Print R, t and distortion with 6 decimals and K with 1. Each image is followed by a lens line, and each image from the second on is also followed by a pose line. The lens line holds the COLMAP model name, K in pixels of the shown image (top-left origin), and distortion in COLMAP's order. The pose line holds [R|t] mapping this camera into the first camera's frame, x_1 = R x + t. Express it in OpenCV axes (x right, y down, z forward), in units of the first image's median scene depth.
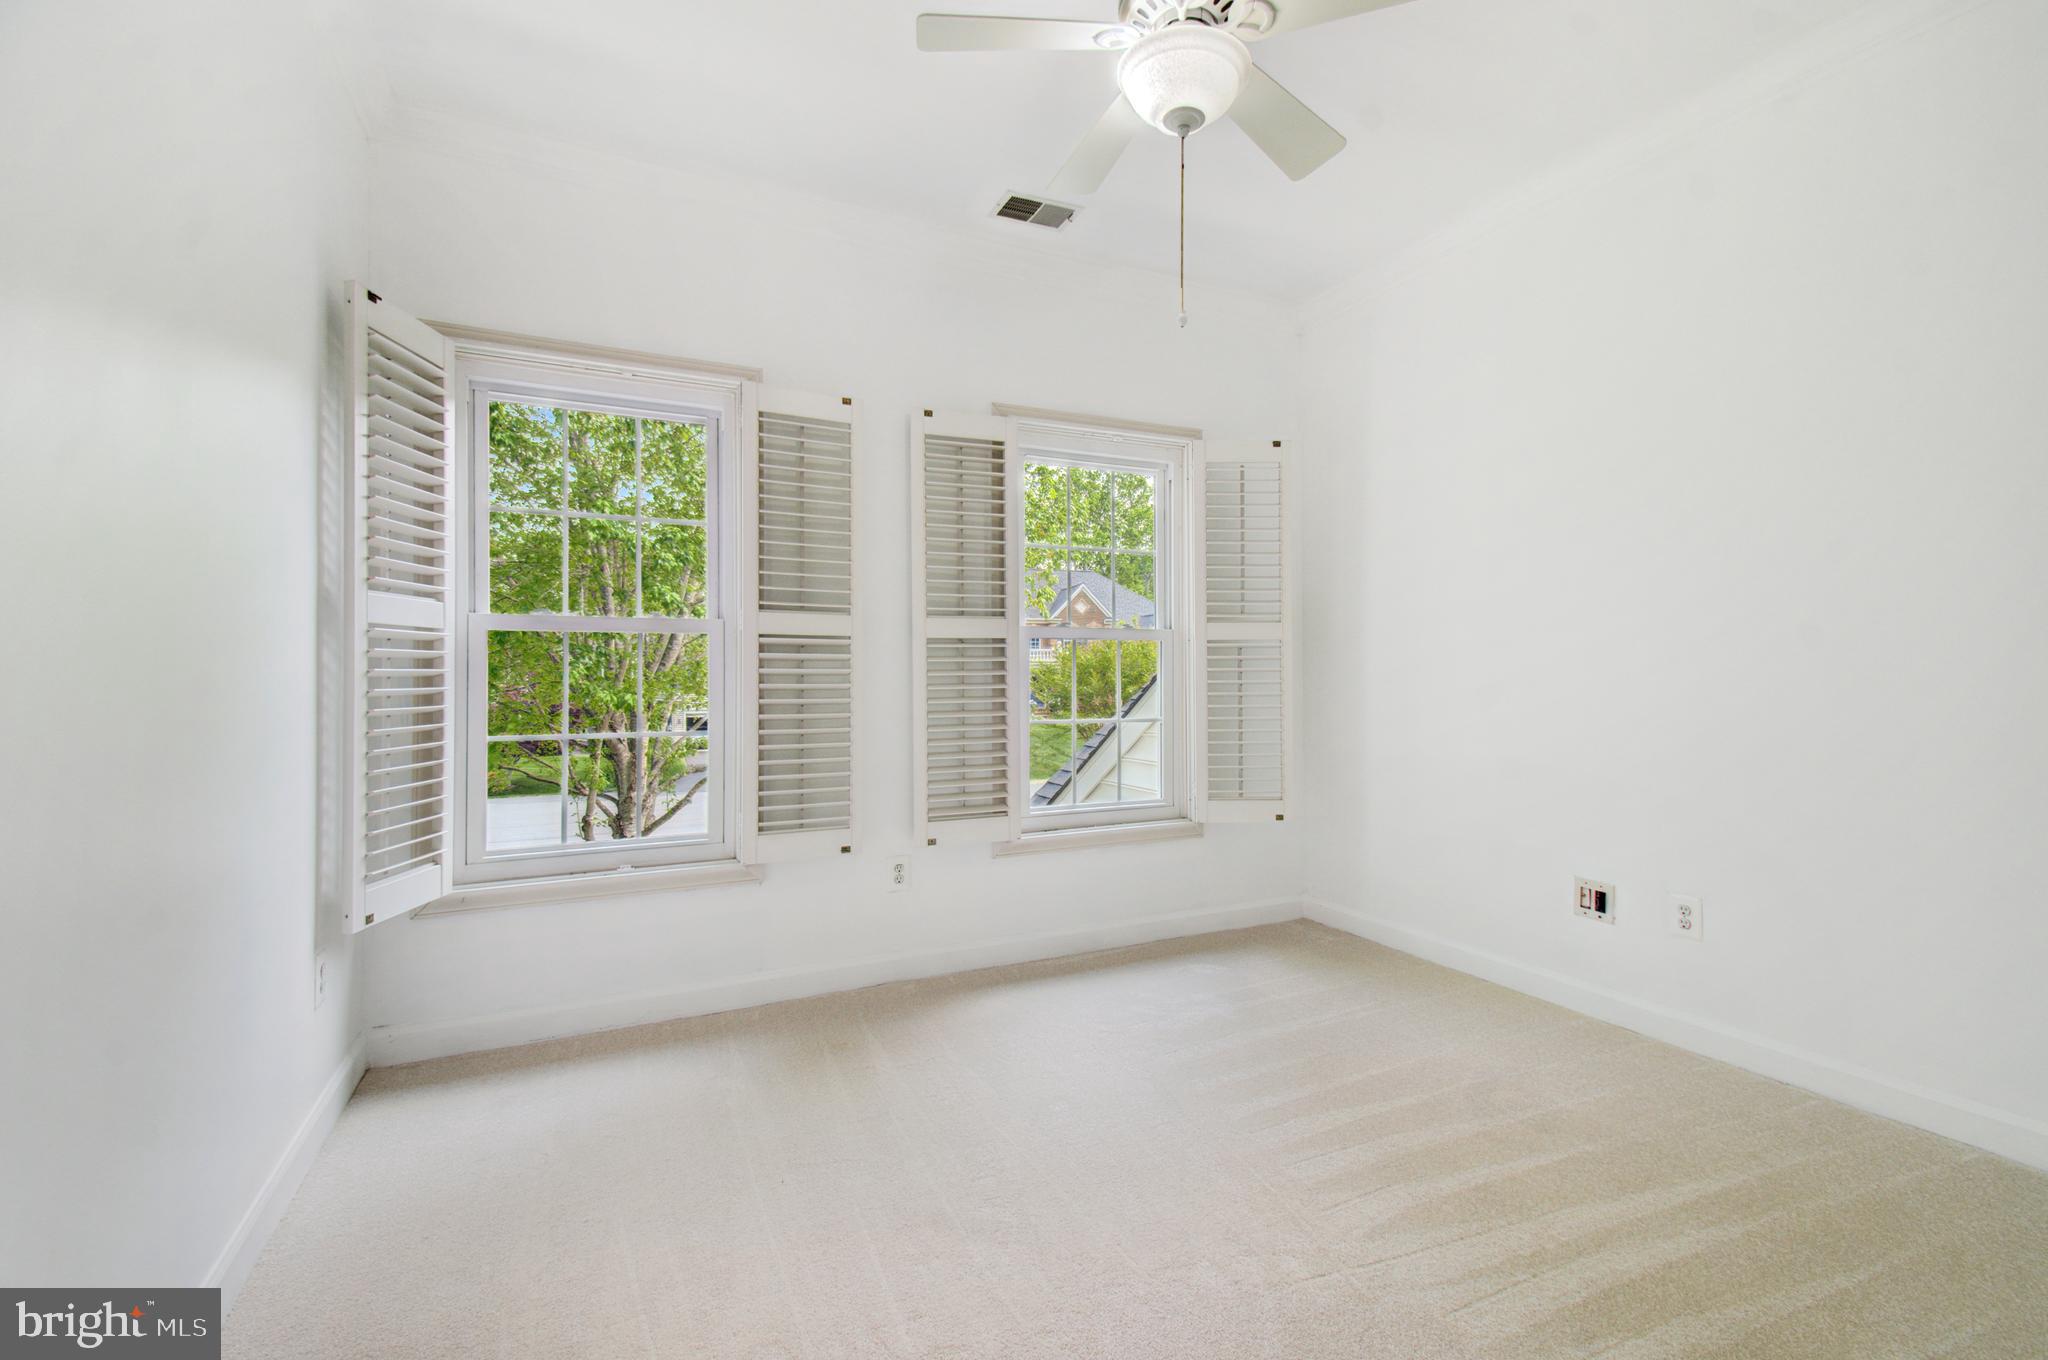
lens RADIAL K [[881.2, 0, 1026.9], [0, 881.2, 660.2], [0, 0, 1]] dist [0.032105, -0.003208]
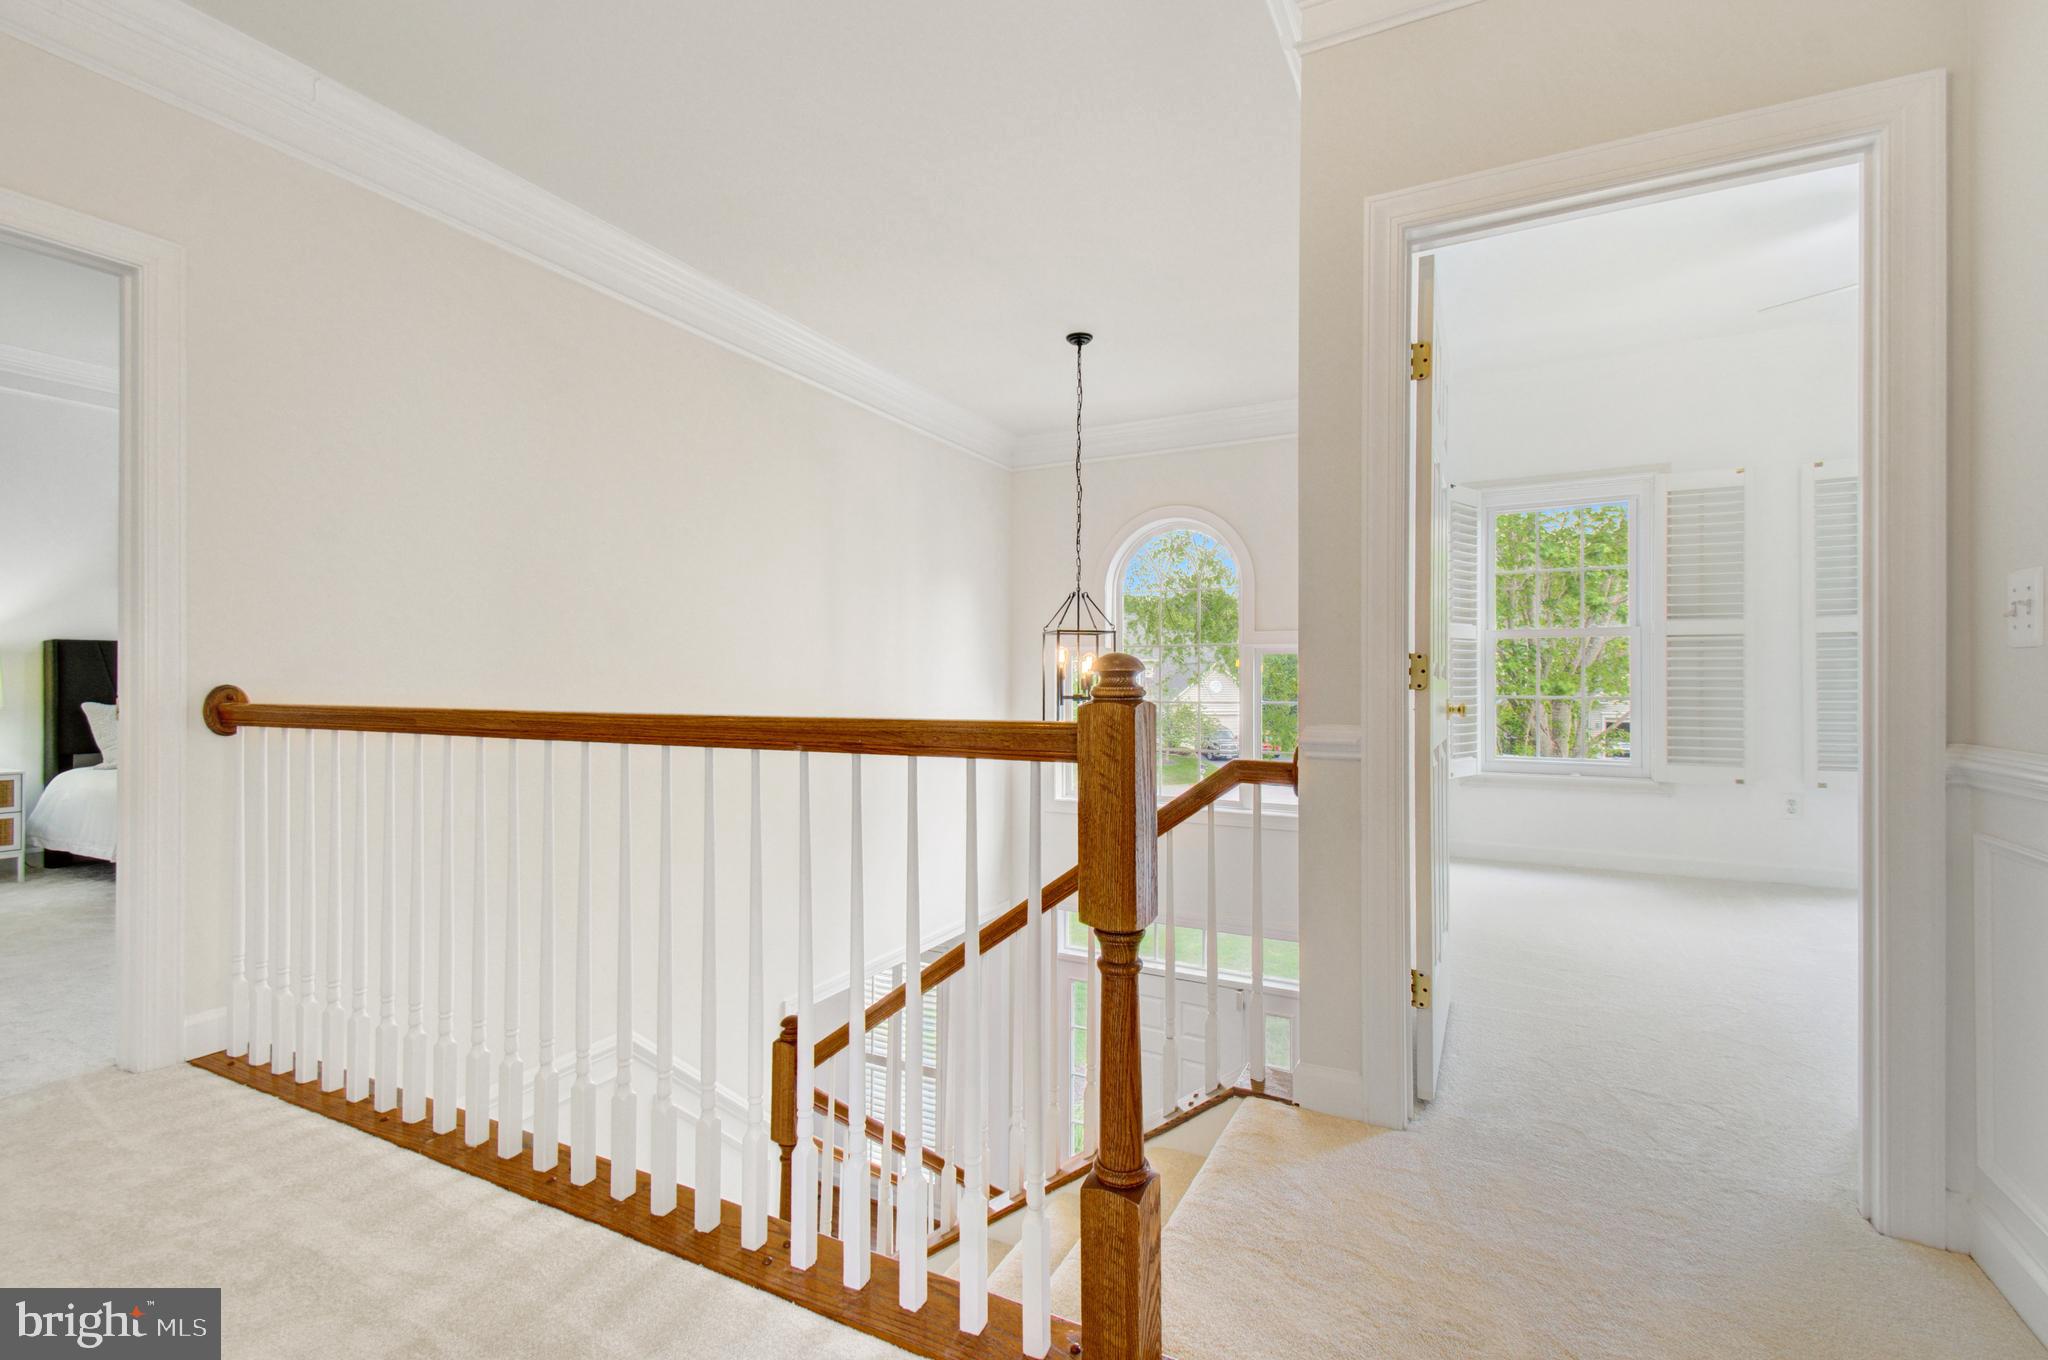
lens RADIAL K [[881.2, 0, 1038.9], [0, 881.2, 679.3], [0, 0, 1]] dist [0.032105, -0.003208]
pose [[0.595741, -0.001385, -0.803175, 0.294989], [0.006300, 0.999976, 0.002949, 0.035757], [0.803152, -0.006816, 0.595736, -0.806029]]
